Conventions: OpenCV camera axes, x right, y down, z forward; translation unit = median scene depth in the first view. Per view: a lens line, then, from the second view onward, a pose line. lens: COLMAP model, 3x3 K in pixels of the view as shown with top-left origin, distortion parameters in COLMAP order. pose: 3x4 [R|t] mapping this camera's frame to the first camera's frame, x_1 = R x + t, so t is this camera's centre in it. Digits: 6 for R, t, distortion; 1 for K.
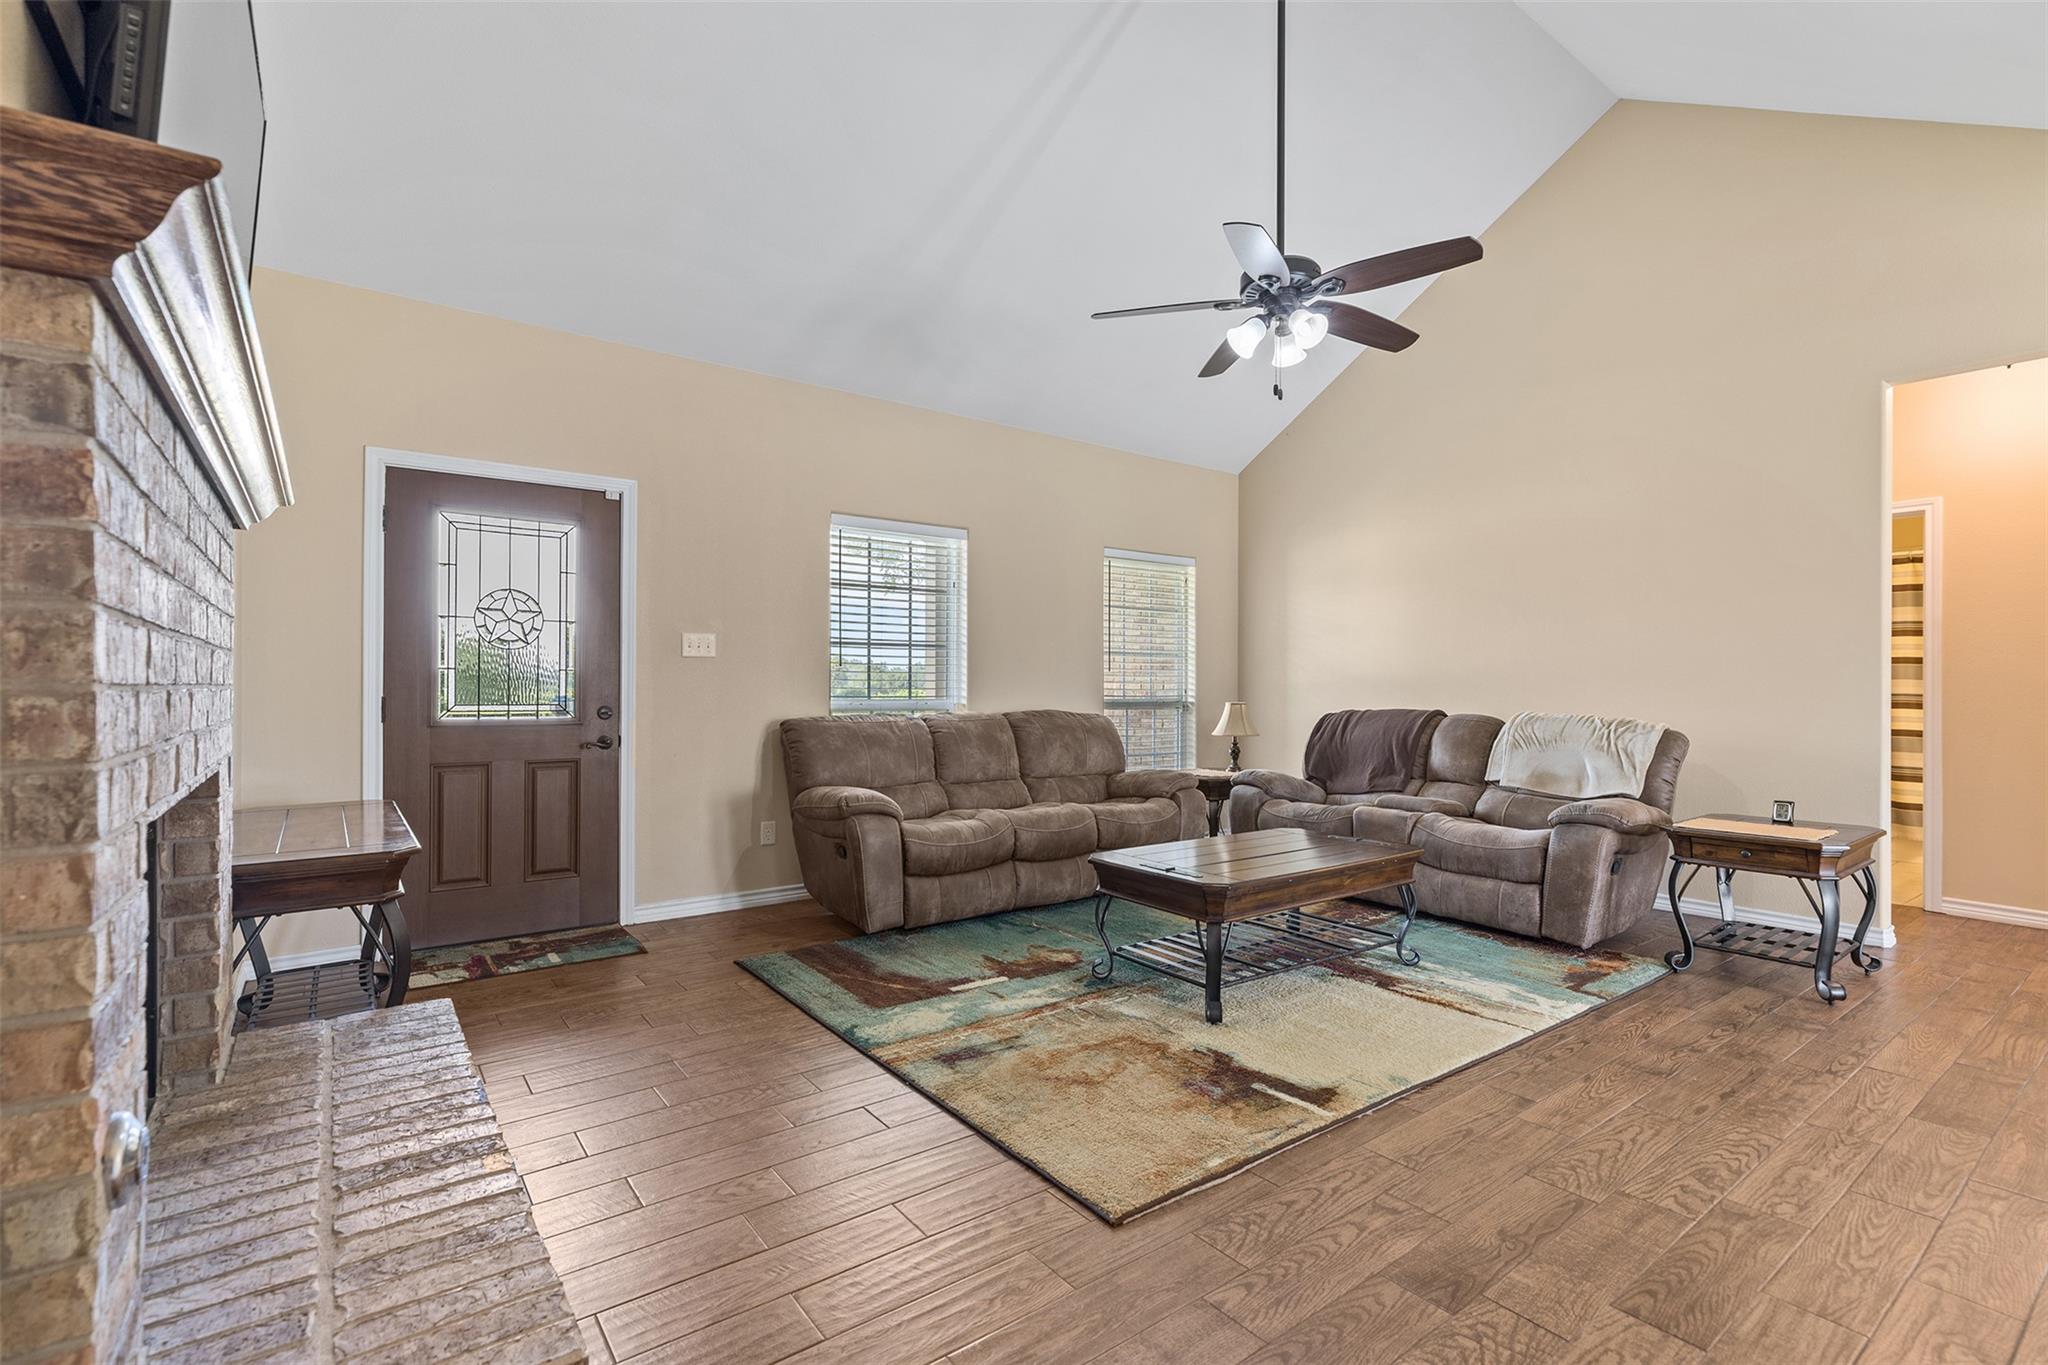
lens RADIAL K [[920.2, 0, 974.1], [0, 920.2, 683.6], [0, 0, 1]] dist [0.009776, -0.000006]
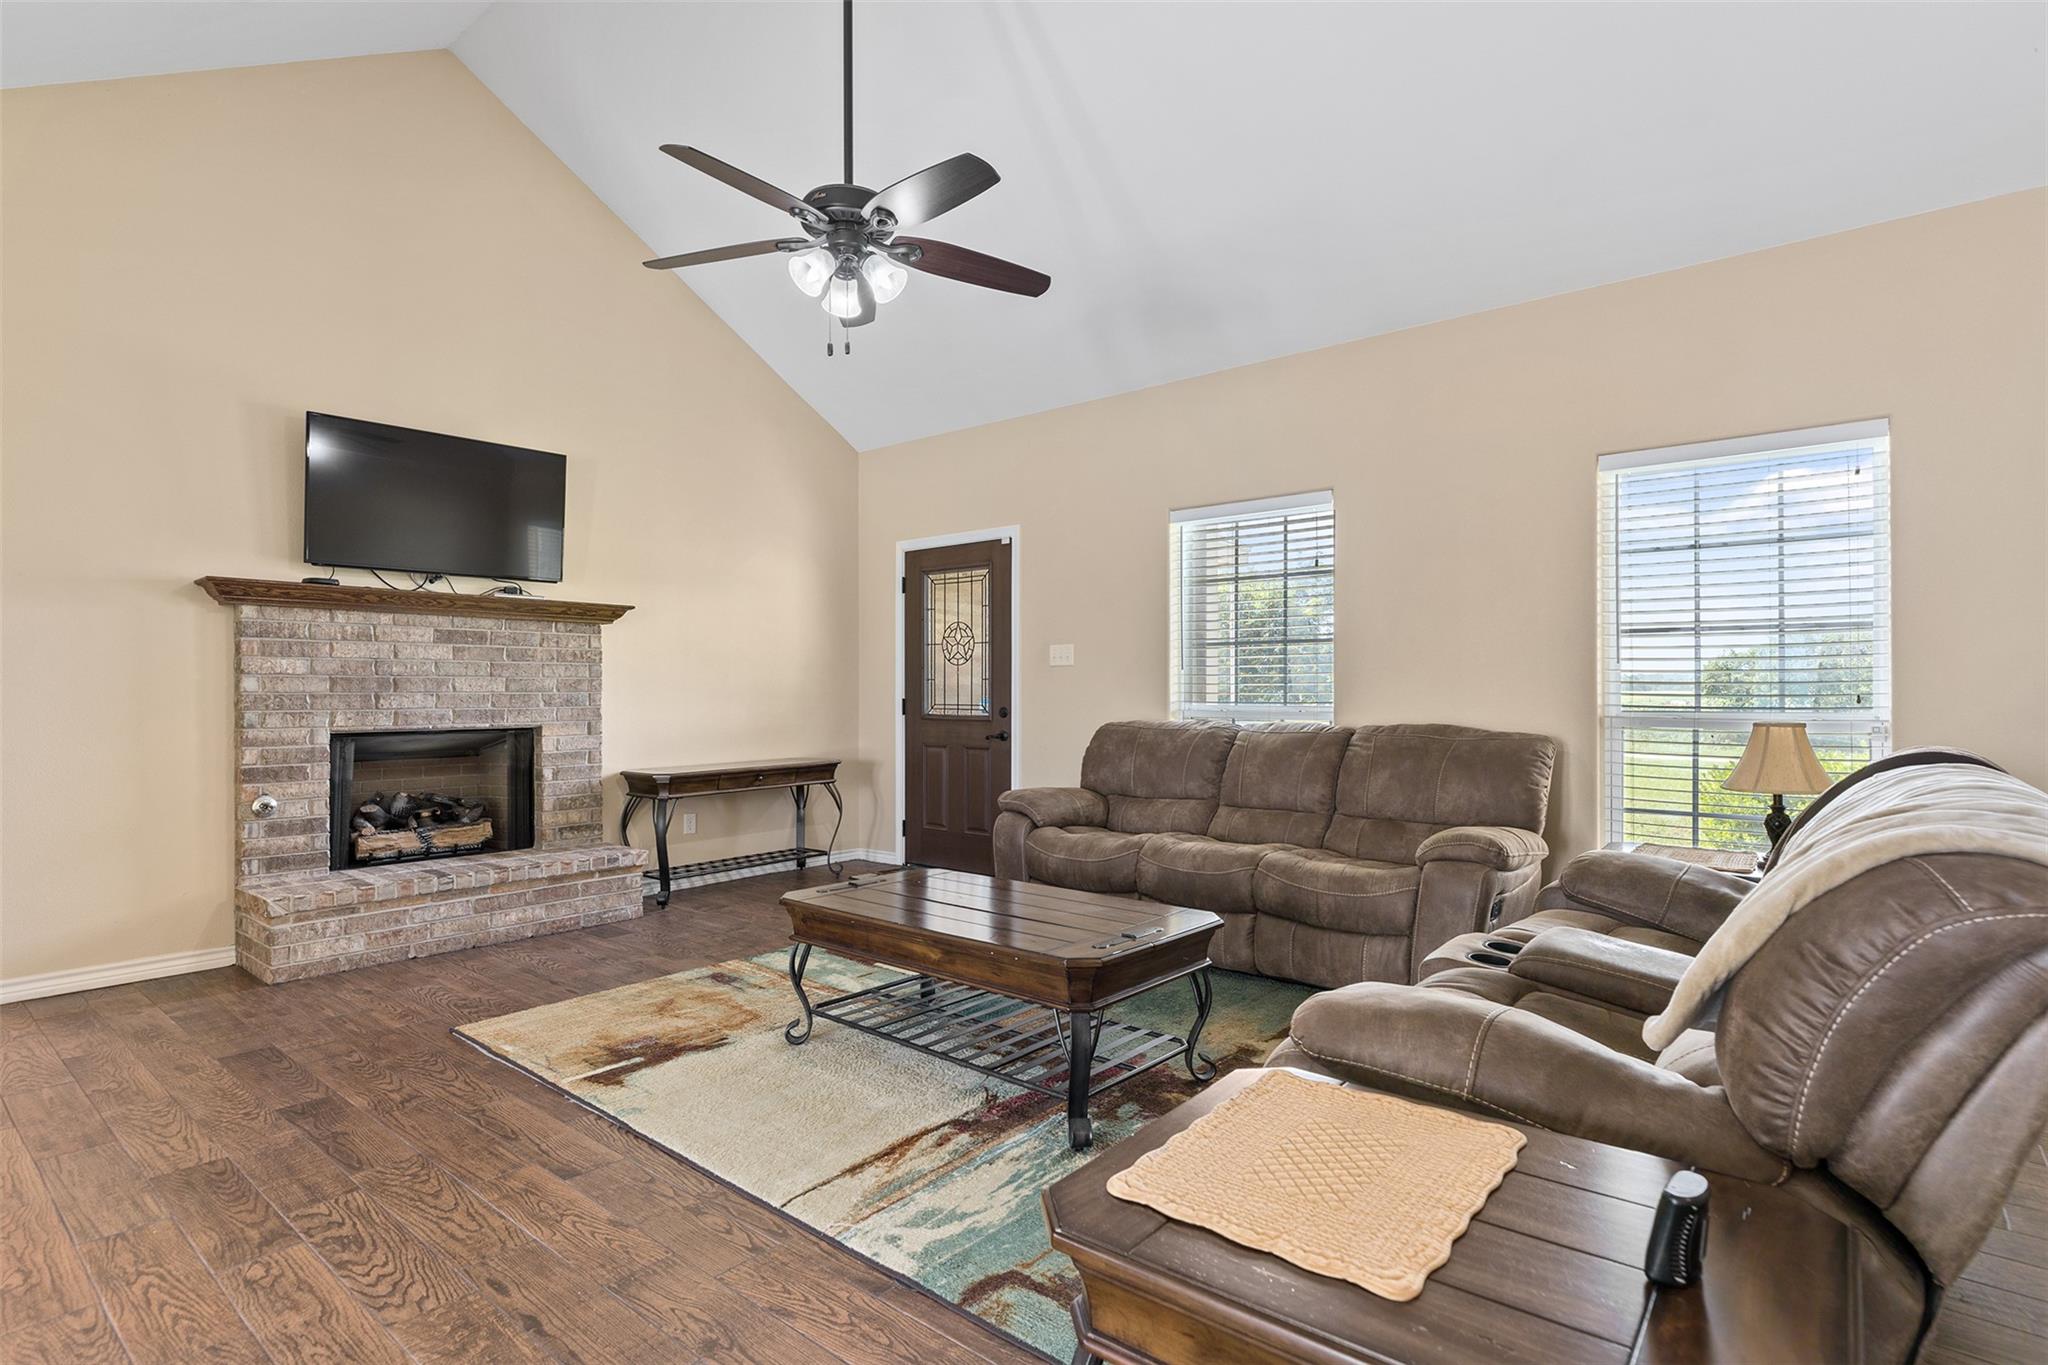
lens RADIAL K [[982.7, 0, 1044.4], [0, 982.7, 689.8], [0, 0, 1]] dist [-0.004117, 0.001201]
pose [[0.274677, -0.005289, -0.961522, 1.287477], [0.004016, 0.999982, -0.004354, 0.008770], [0.961528, -0.002665, 0.274694, 0.952468]]
